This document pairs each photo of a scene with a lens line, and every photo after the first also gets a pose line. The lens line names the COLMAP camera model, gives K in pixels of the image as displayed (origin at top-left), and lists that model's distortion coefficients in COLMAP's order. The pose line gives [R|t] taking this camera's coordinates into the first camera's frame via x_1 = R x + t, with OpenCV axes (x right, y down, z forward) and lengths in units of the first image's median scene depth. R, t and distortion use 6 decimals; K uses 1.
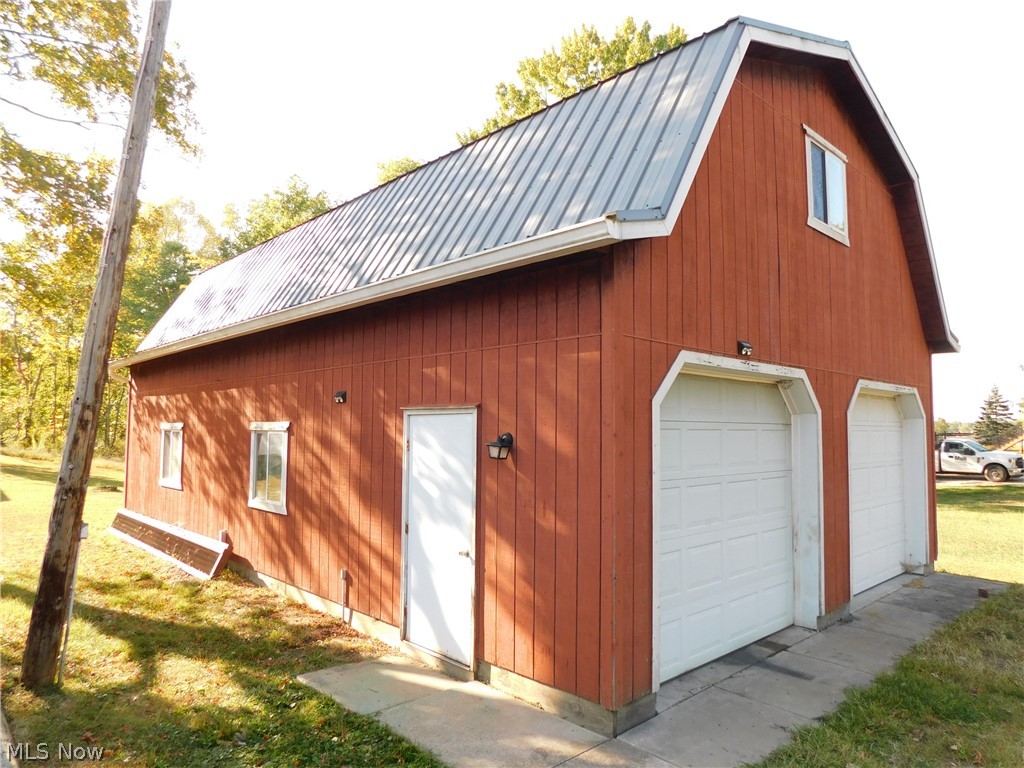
lens RADIAL K [[681.0, 0, 510.7], [0, 681.0, 385.7], [0, 0, 1]] dist [-0.042496, 0.005799]
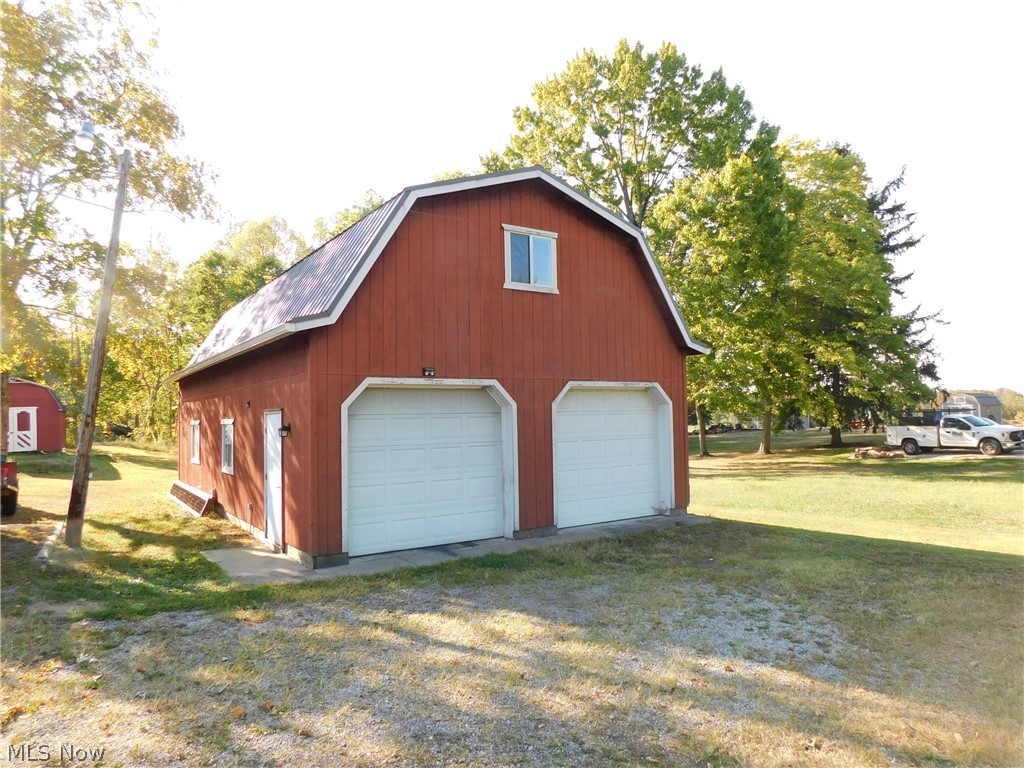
lens RADIAL K [[681.0, 0, 514.3], [0, 681.0, 390.7], [0, 0, 1]] dist [-0.042496, 0.005799]
pose [[0.987566, -0.031852, -0.153944, 0.491100], [0.036050, 0.999048, 0.024552, -0.024325], [0.153015, -0.029797, 0.987775, -0.420689]]
